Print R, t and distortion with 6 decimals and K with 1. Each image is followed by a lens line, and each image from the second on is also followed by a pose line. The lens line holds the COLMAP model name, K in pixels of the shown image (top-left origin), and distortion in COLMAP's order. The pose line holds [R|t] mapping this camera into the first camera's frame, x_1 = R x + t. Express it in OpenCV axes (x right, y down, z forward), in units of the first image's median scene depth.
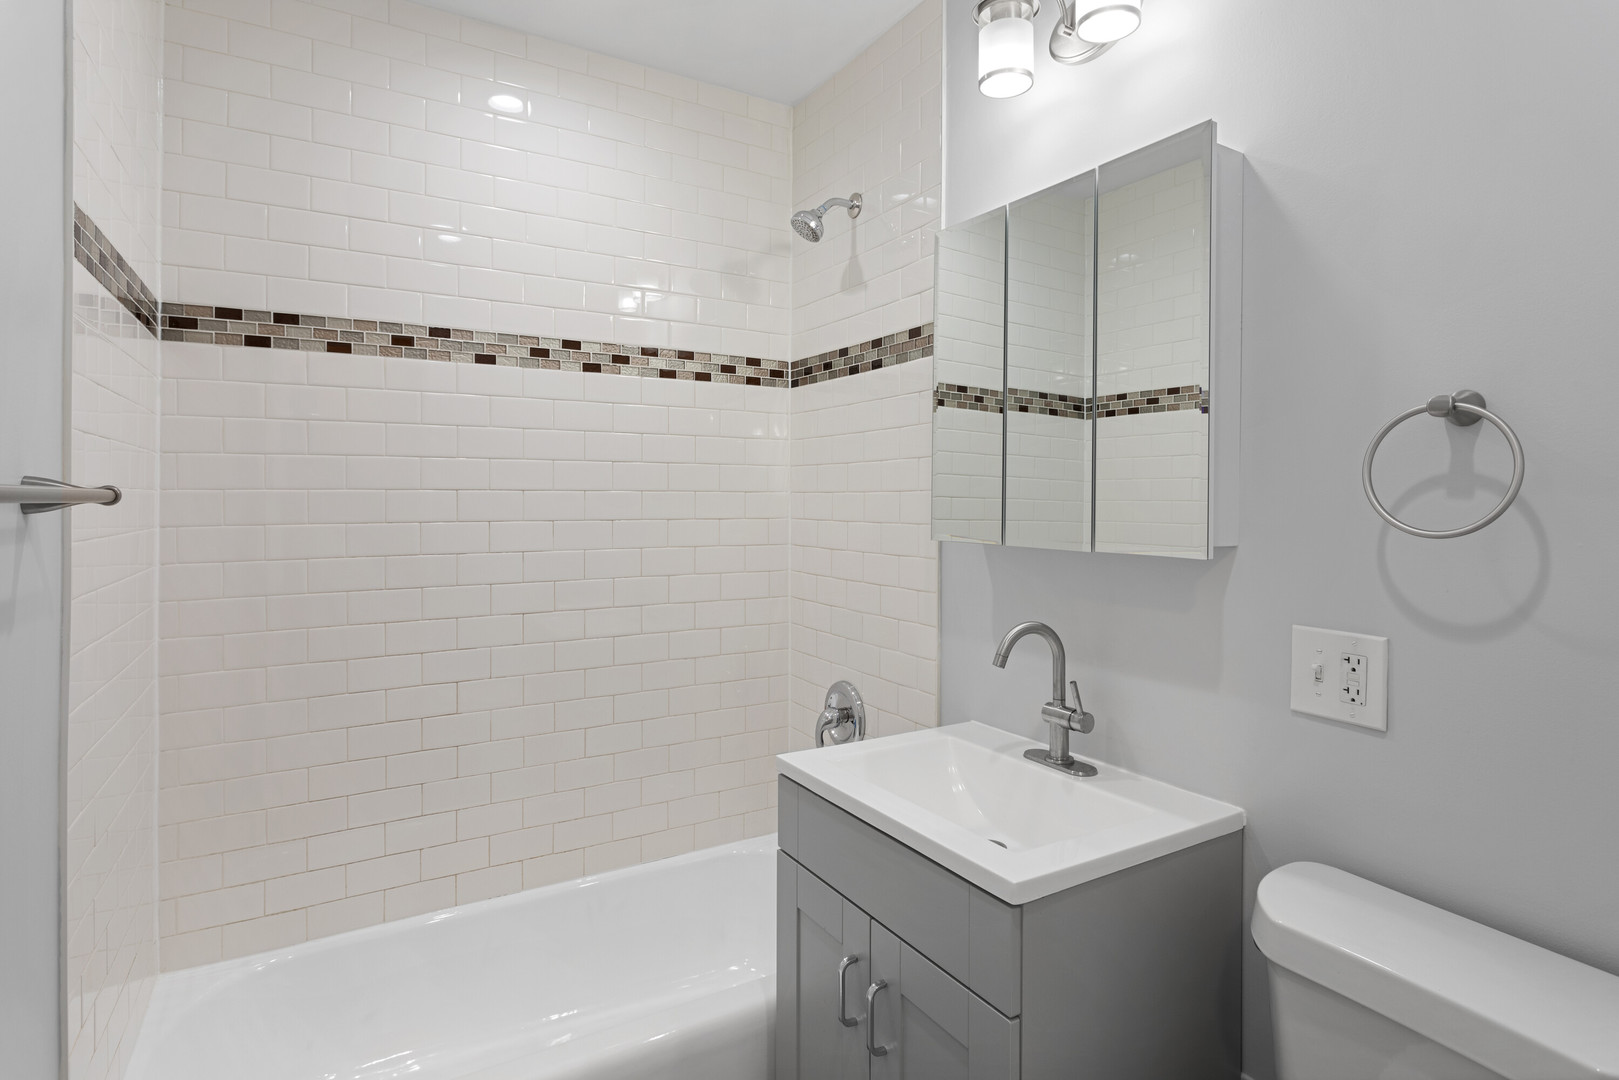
lens RADIAL K [[826.0, 0, 819.1], [0, 826.0, 500.8], [0, 0, 1]] dist [-0.001259, -0.000426]
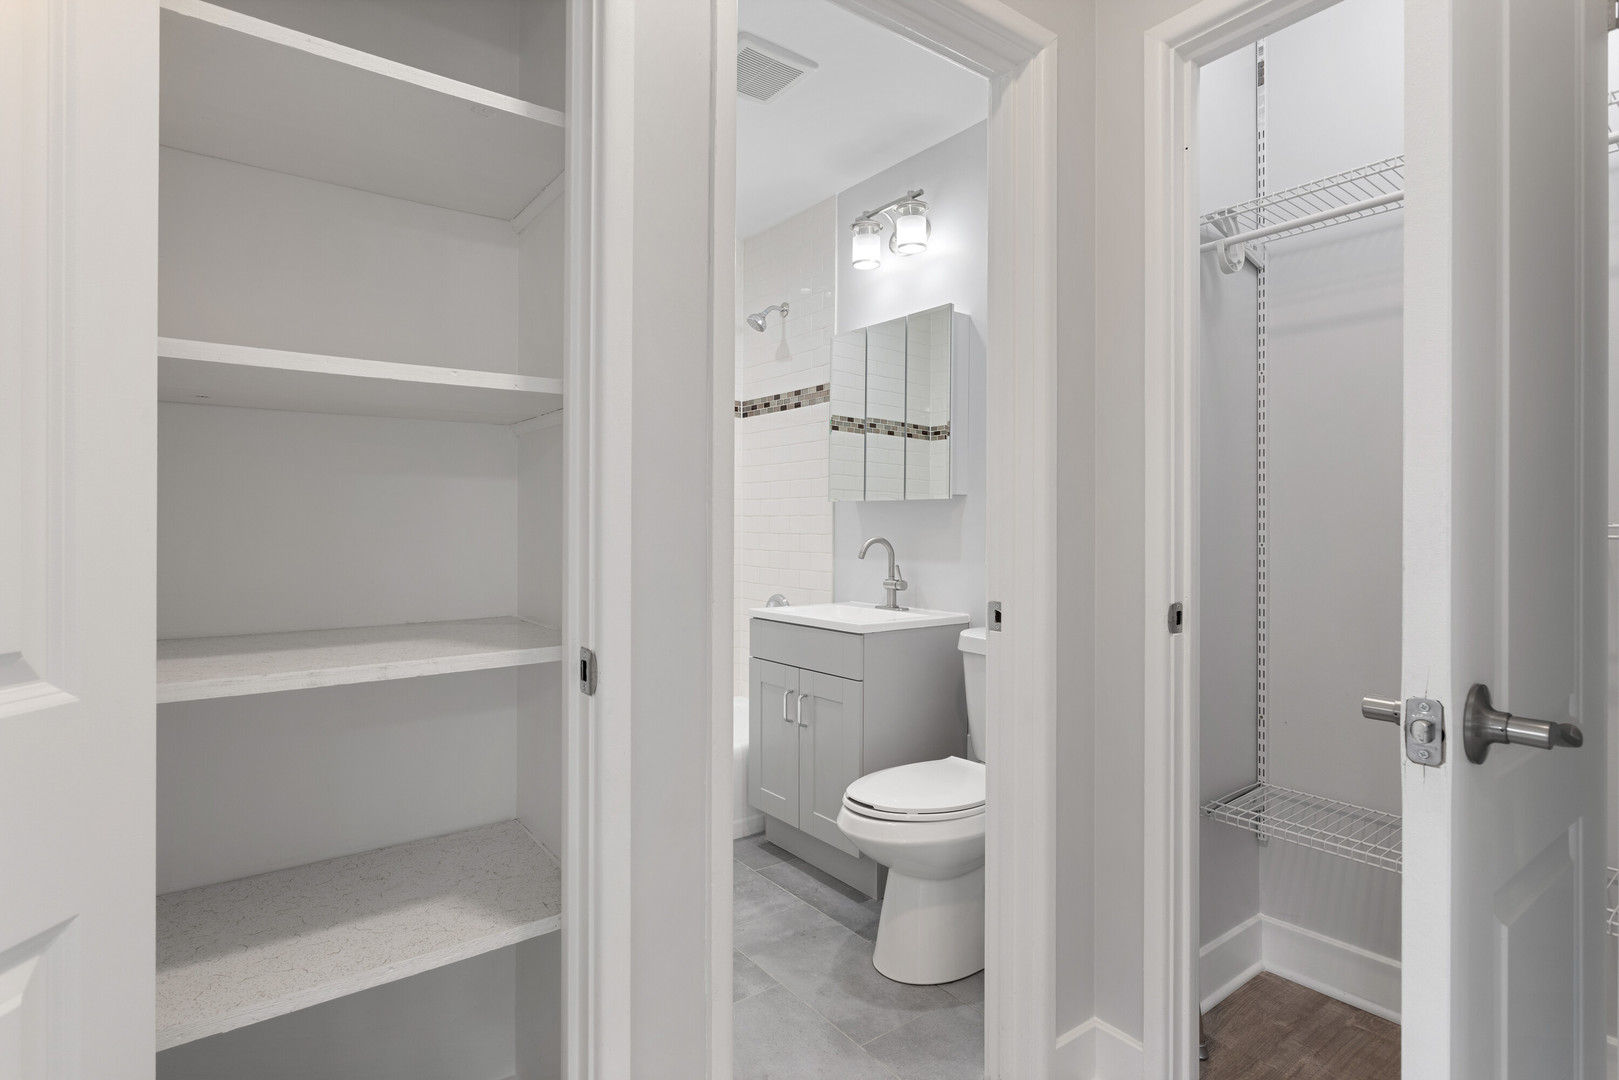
lens RADIAL K [[826.0, 0, 807.5], [0, 826.0, 533.5], [0, 0, 1]] dist [-0.001259, -0.000426]
pose [[0.994663, -0.000514, 0.103174, -0.088907], [-0.000349, 0.999965, 0.008338, 0.088826], [-0.103175, -0.008330, 0.994628, -0.726915]]
